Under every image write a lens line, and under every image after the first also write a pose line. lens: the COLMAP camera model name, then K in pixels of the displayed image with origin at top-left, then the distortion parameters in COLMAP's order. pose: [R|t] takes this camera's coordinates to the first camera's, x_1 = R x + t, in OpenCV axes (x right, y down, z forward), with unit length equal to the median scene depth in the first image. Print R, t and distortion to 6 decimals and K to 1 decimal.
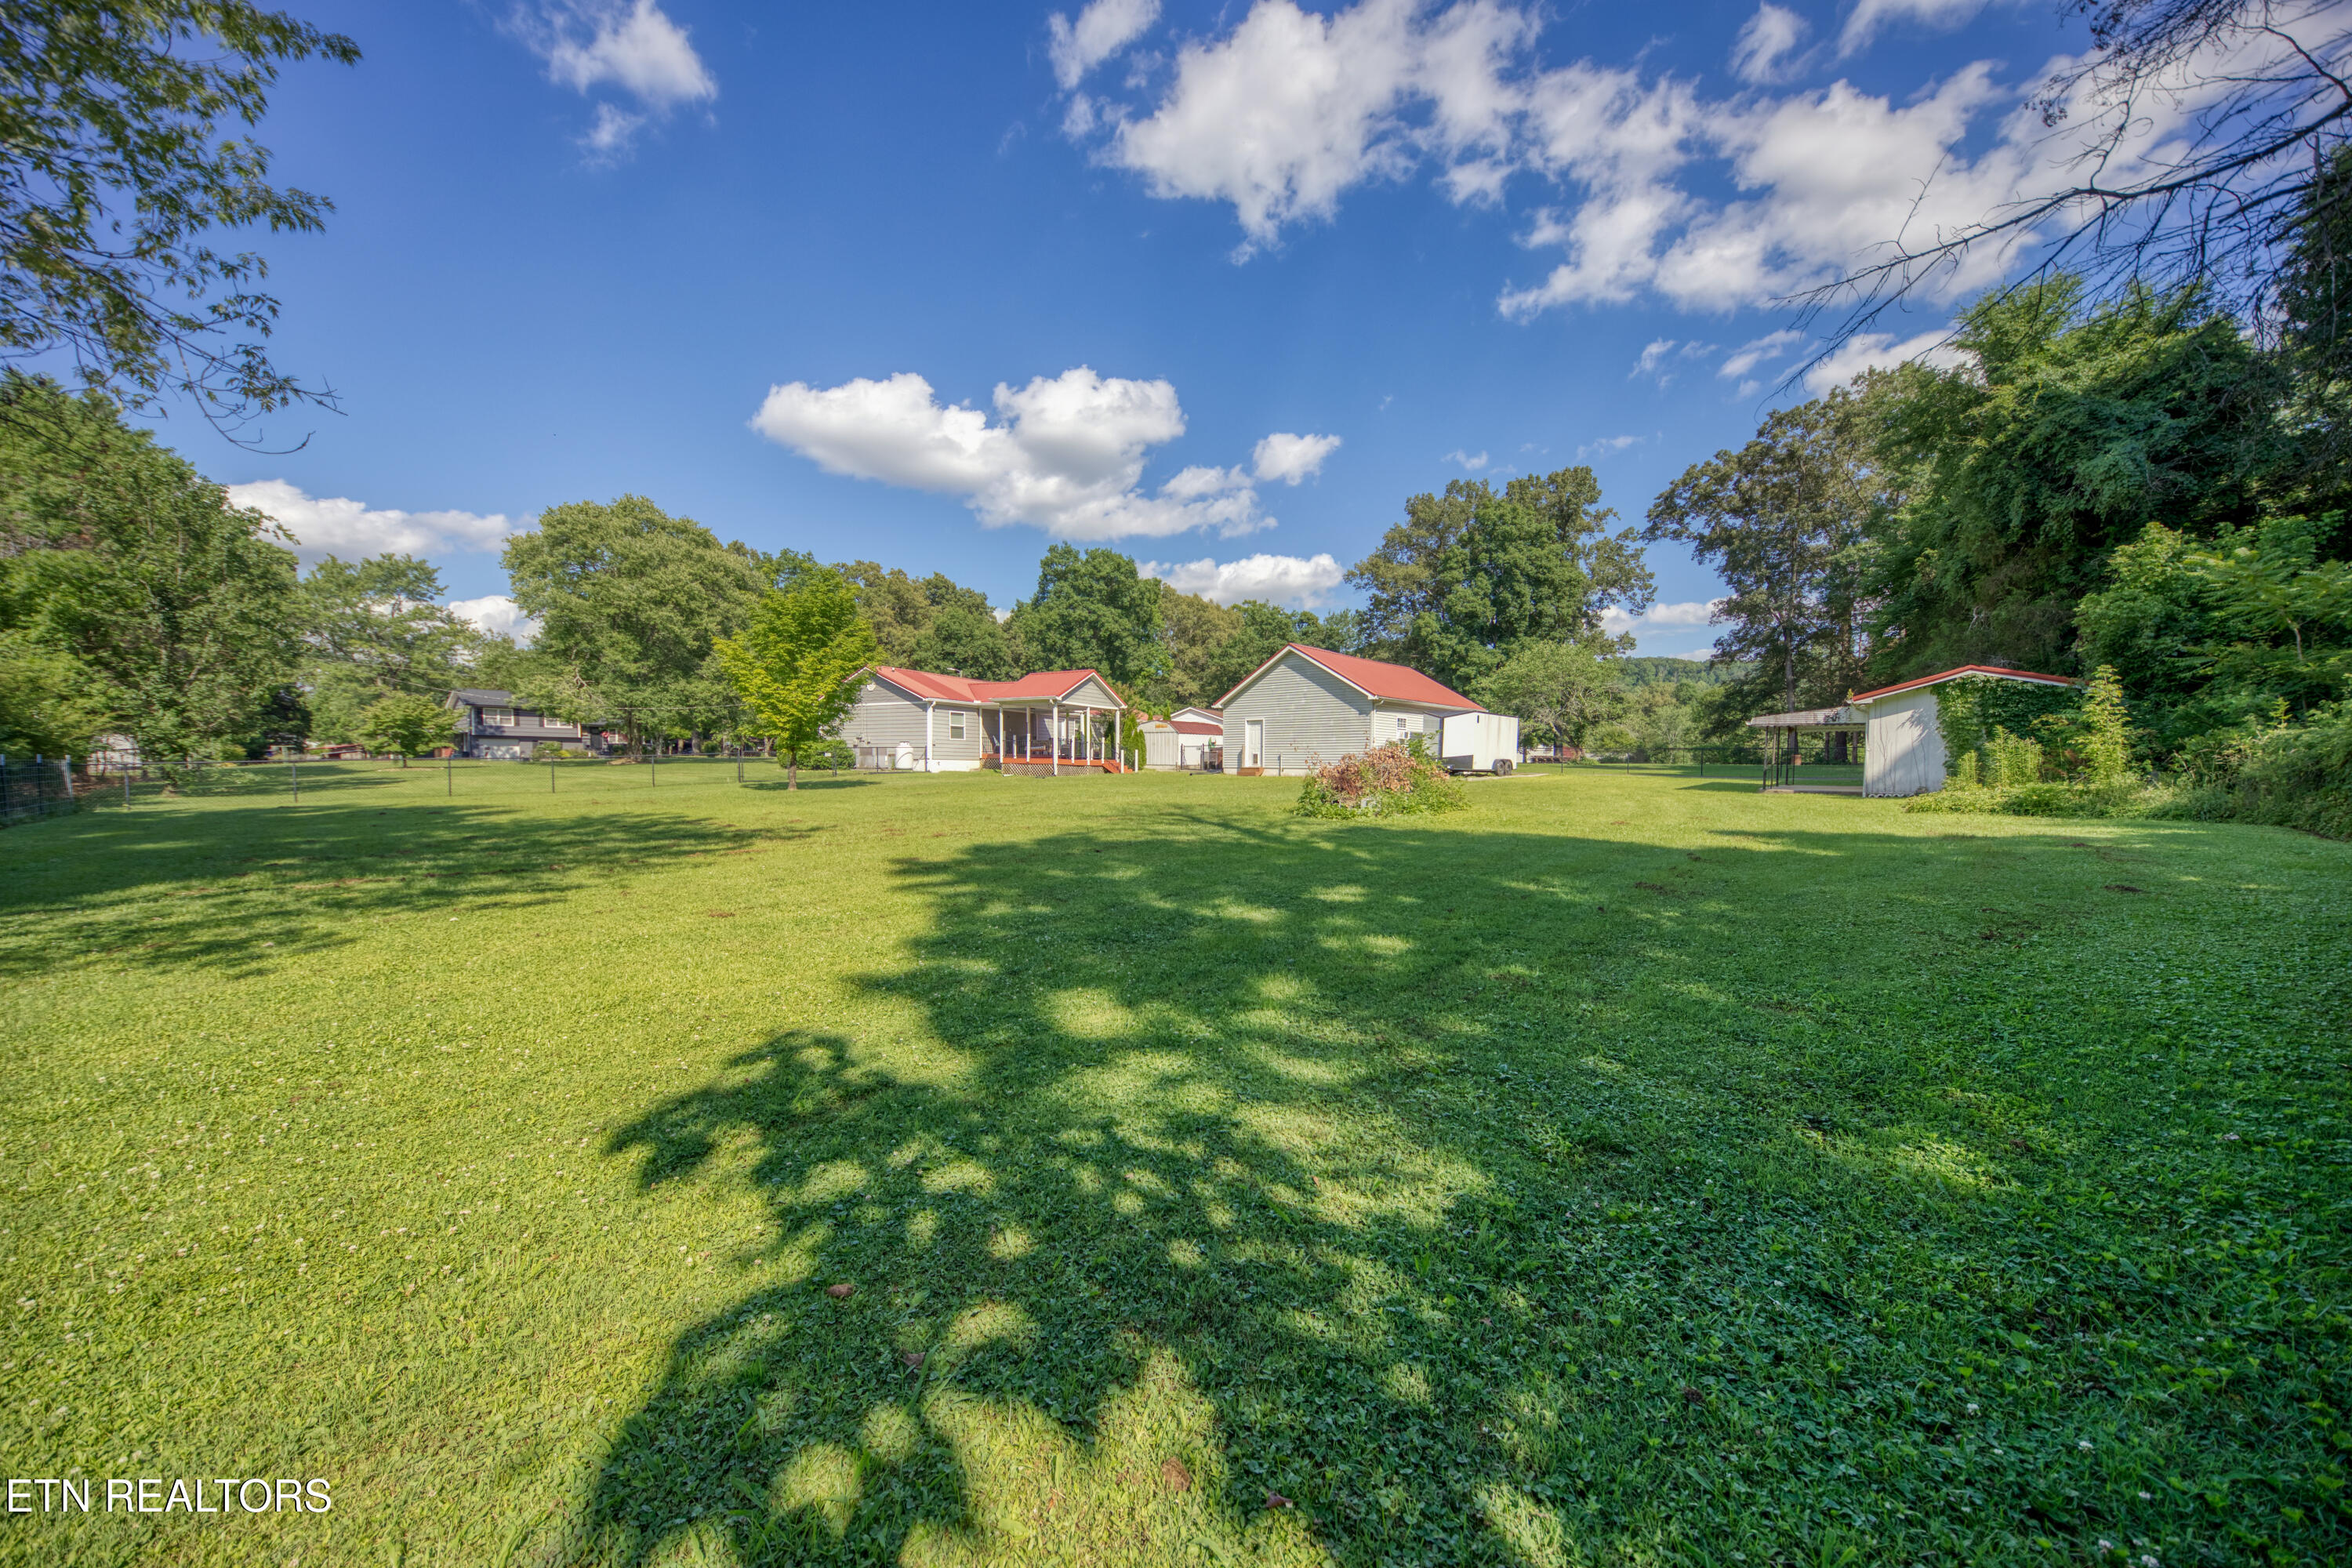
lens RADIAL K [[844.7, 0, 1176.0], [0, 844.7, 784.0], [0, 0, 1]] dist [0.008729, -0.005413]
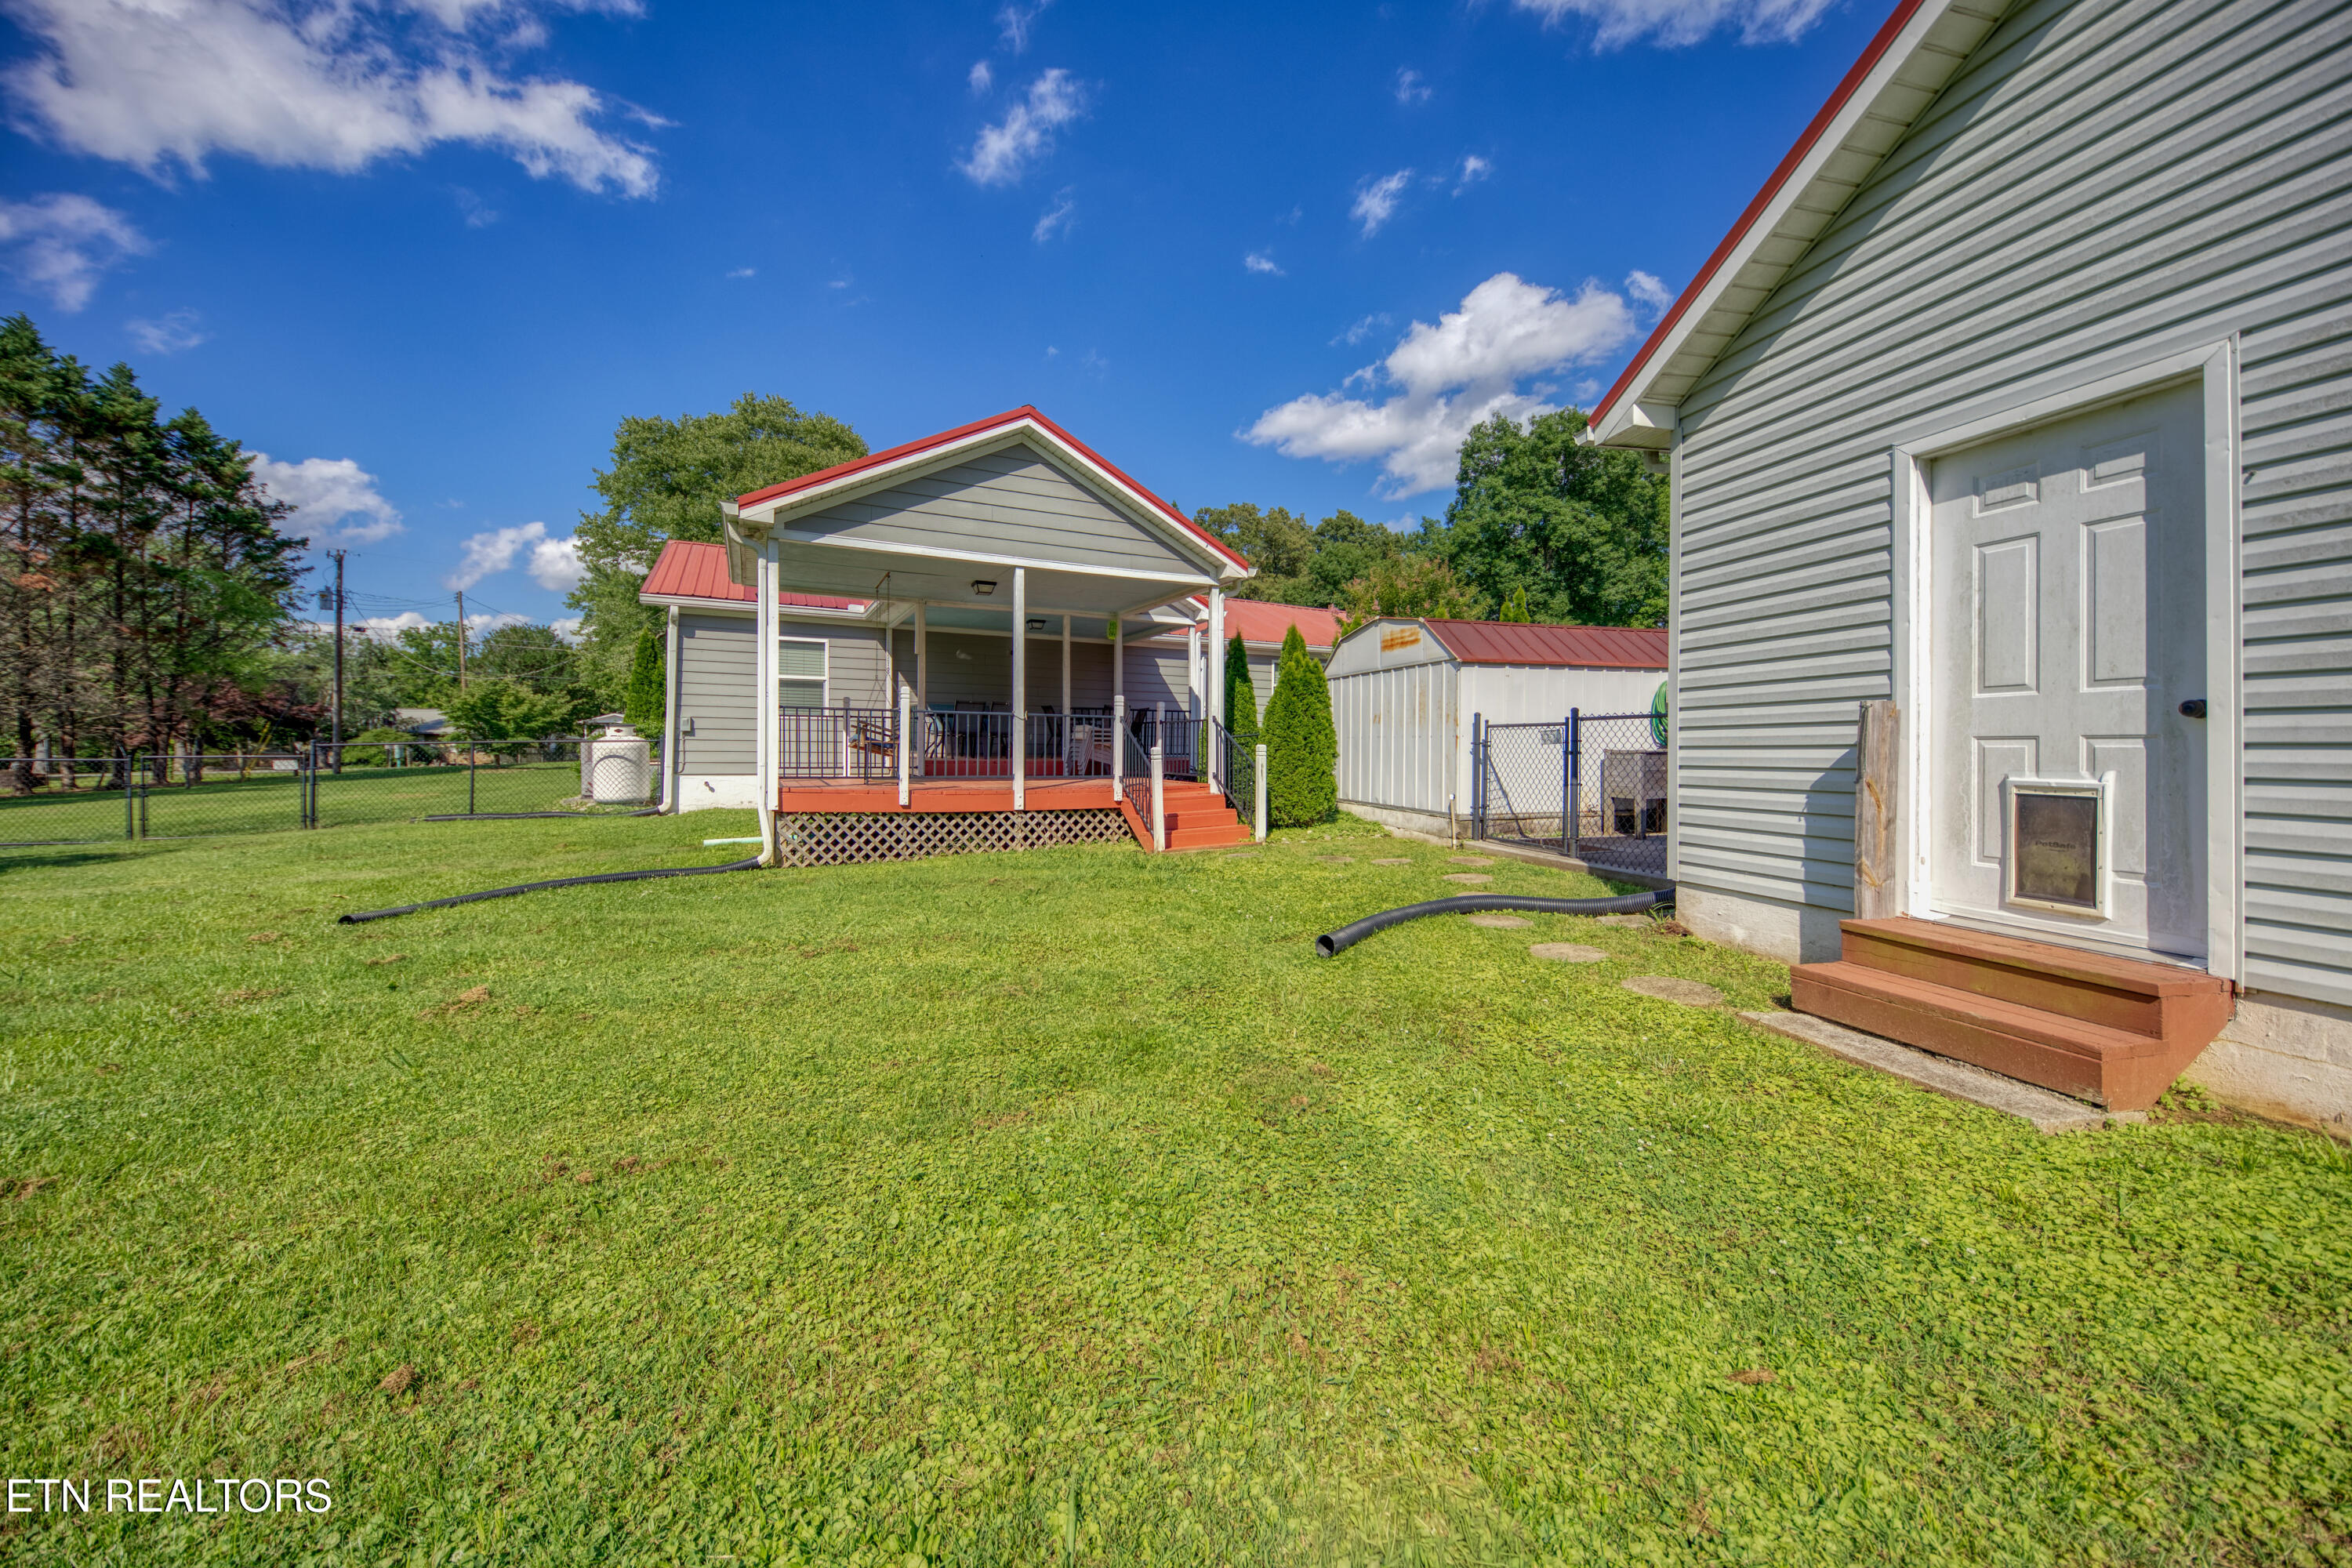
lens RADIAL K [[841.8, 0, 1077.5], [0, 841.8, 773.5], [0, 0, 1]] dist [-0.025271, 0.003243]
pose [[0.780821, 0.019519, -0.624450, 0.023944], [-0.015683, 0.999809, 0.011641, -0.013469], [0.624558, 0.000704, 0.780978, 0.316585]]
